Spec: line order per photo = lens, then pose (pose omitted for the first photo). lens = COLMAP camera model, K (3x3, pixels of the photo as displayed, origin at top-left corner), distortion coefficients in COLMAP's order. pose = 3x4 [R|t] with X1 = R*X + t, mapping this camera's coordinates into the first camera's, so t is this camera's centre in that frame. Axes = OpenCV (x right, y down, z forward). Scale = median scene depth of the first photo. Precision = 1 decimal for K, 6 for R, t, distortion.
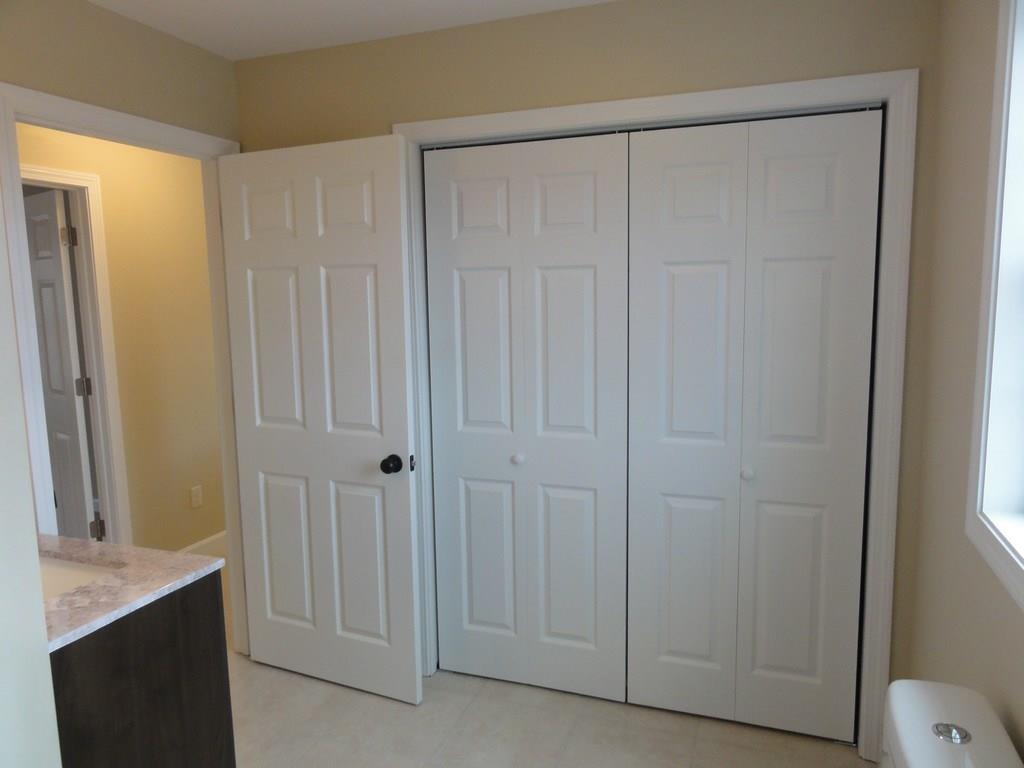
lens RADIAL K [[718.7, 0, 512.0], [0, 718.7, 384.0], [0, 0, 1]] dist [-0.005882, -0.001552]
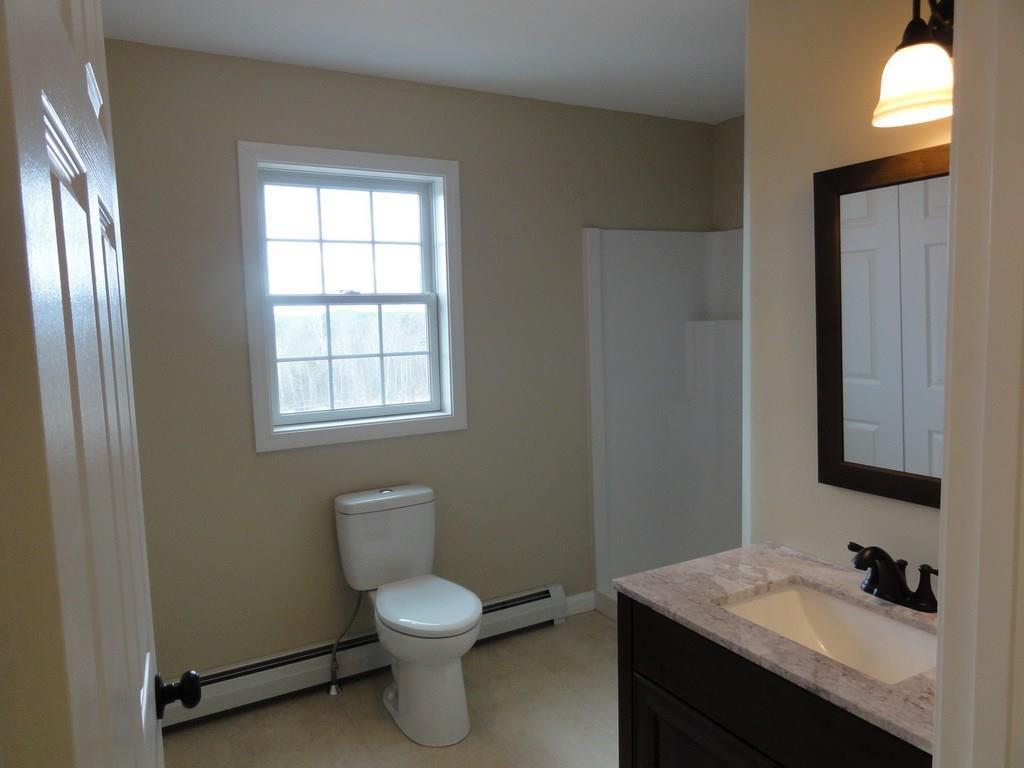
lens RADIAL K [[718.7, 0, 512.0], [0, 718.7, 384.0], [0, 0, 1]] dist [-0.005882, -0.001552]
pose [[-0.769457, -0.024689, 0.638221, -0.960780], [0.119622, 0.976000, 0.181975, -0.195001], [-0.627396, 0.216368, -0.748037, 1.868236]]
